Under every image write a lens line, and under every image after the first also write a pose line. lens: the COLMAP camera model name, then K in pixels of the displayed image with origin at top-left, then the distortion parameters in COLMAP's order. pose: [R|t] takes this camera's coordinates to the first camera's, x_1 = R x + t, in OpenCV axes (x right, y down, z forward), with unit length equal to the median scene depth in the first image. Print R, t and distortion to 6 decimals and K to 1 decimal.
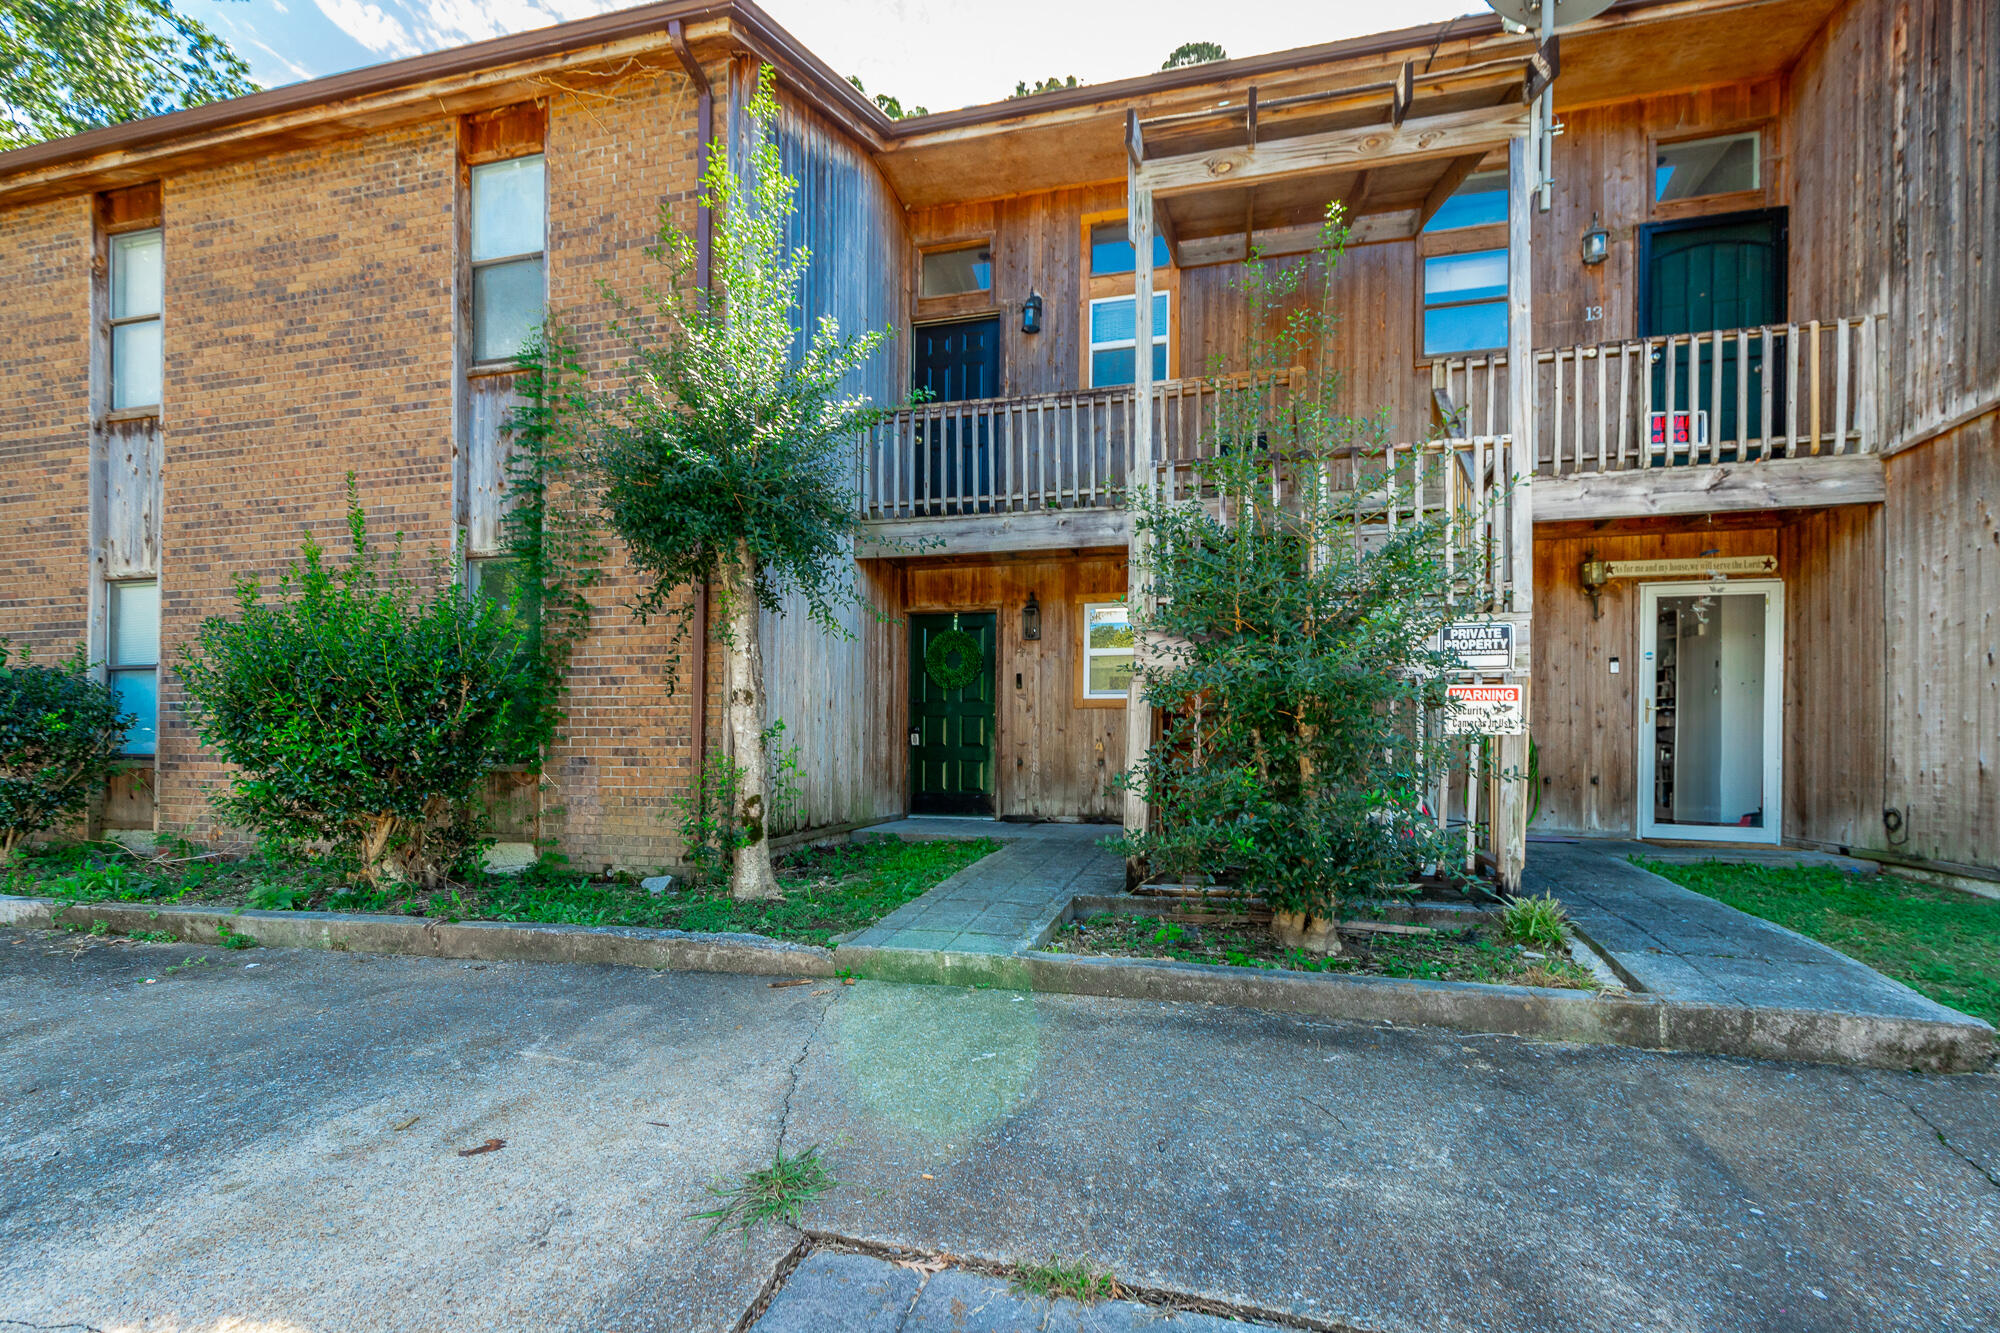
lens RADIAL K [[940.3, 0, 1001.8], [0, 940.3, 738.6], [0, 0, 1]] dist [0.005568, -0.000157]
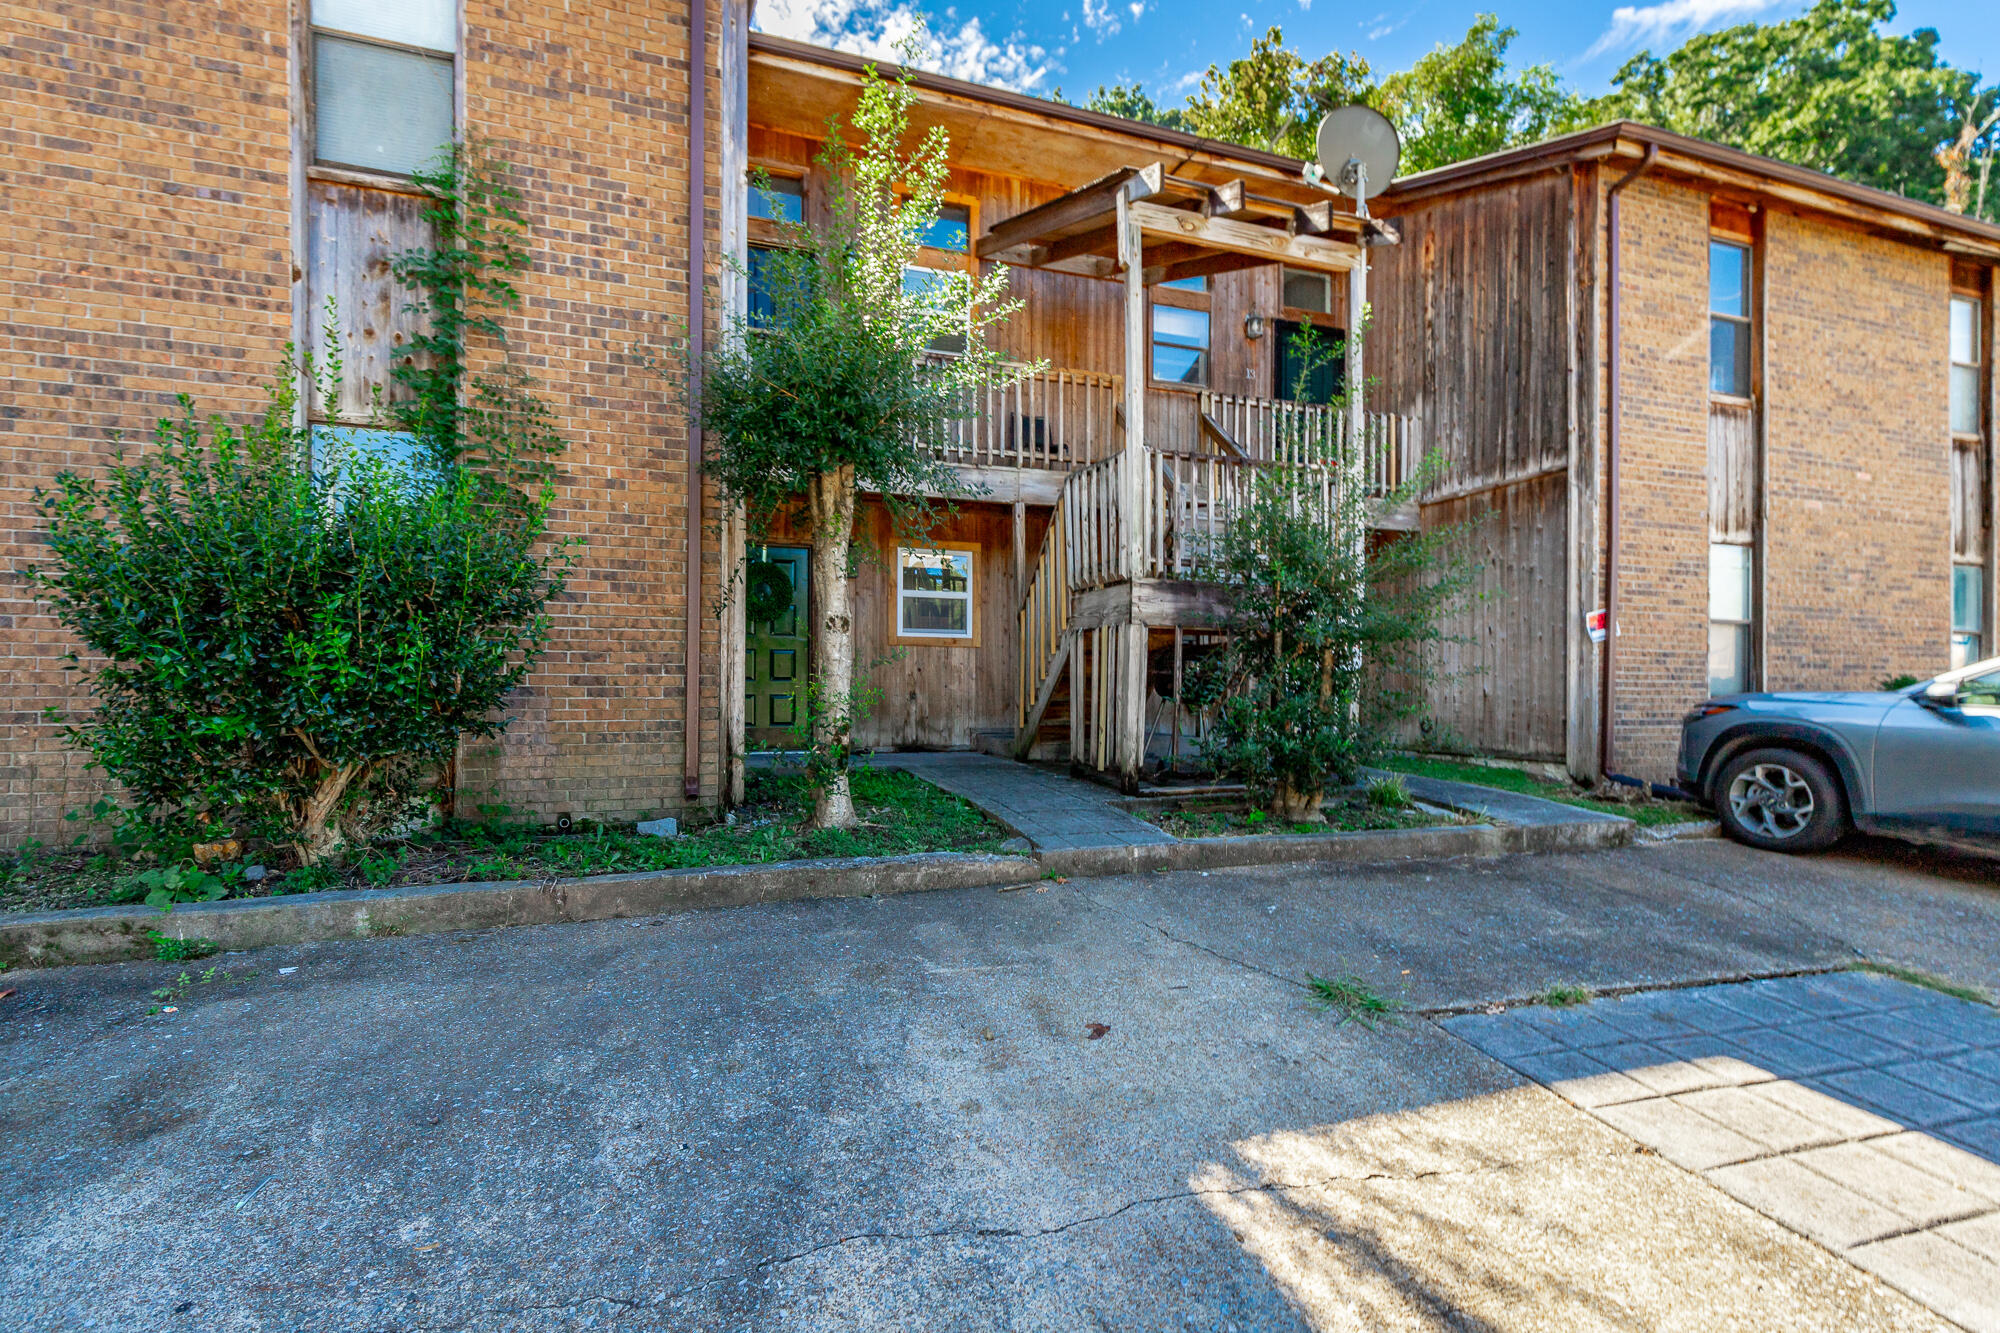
lens RADIAL K [[966.0, 0, 941.4], [0, 966.0, 687.0], [0, 0, 1]] dist [0.008090, -0.000274]
pose [[0.821215, 0.003457, 0.570609, -0.598281], [-0.005627, 0.999982, 0.002041, 0.015360], [-0.570592, -0.004887, 0.821219, 0.082297]]
